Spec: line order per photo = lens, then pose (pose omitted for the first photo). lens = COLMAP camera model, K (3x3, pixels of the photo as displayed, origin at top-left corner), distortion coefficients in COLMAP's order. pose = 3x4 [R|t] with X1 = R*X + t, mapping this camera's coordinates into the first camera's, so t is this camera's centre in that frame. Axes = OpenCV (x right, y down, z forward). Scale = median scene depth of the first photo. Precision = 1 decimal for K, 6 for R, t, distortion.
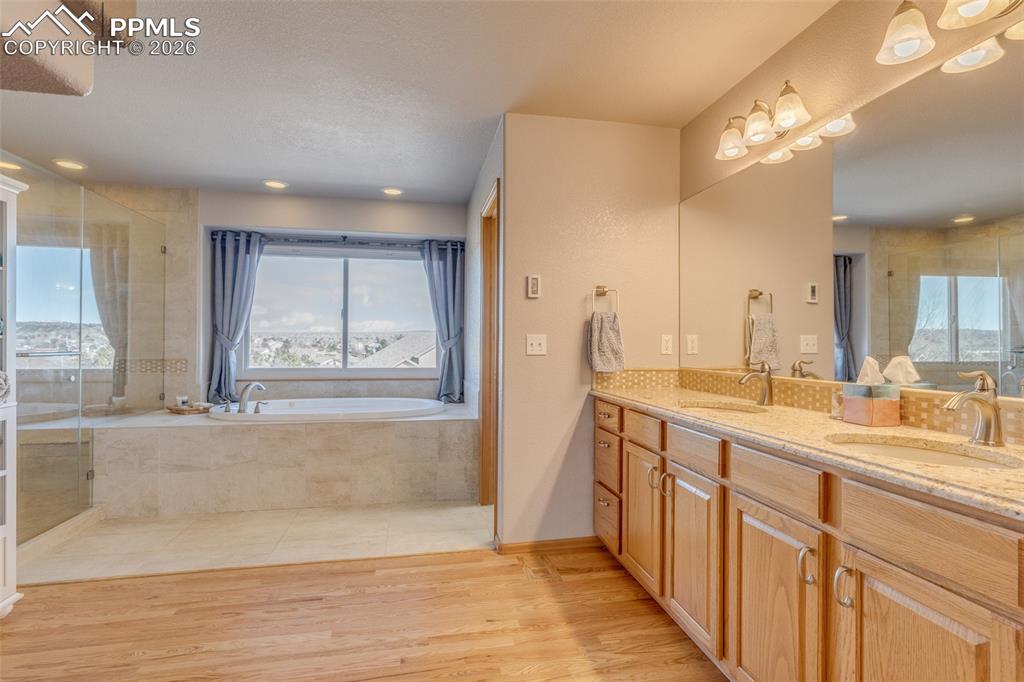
lens RADIAL K [[503.1, 0, 514.9], [0, 503.1, 334.9], [0, 0, 1]] dist [-0.000812, 0.000124]
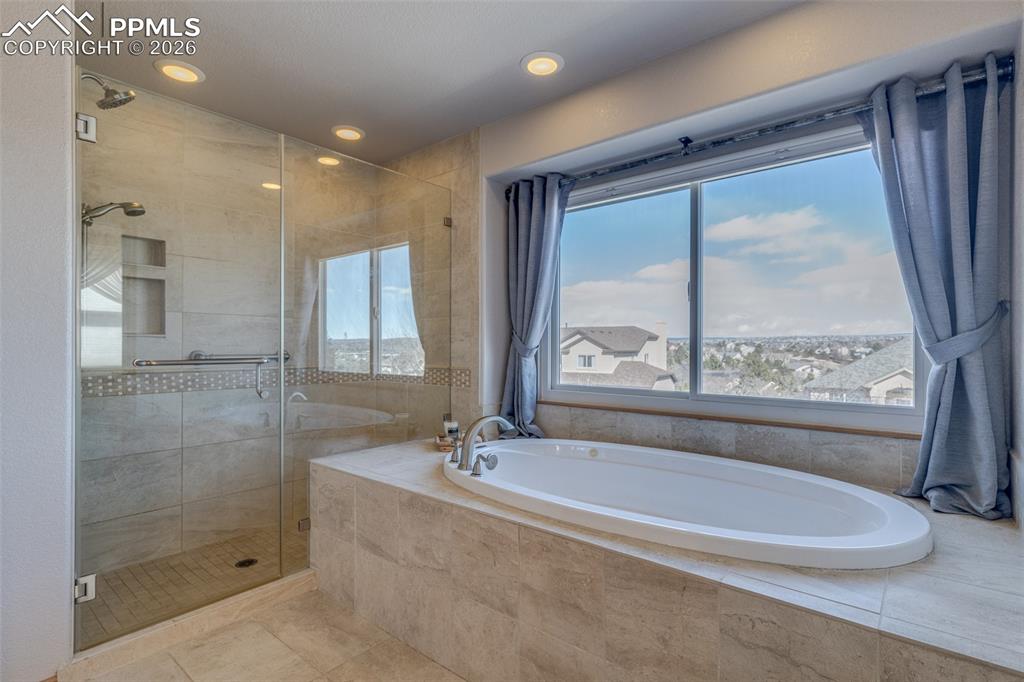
lens RADIAL K [[498.5, 0, 515.6], [0, 498.5, 345.9], [0, 0, 1]] dist [0.000003, 0.001239]
pose [[0.632852, -0.004337, -0.774261, -0.054747], [0.013843, 0.999888, 0.005714, 0.010976], [0.774149, -0.014334, 0.632841, 0.545982]]
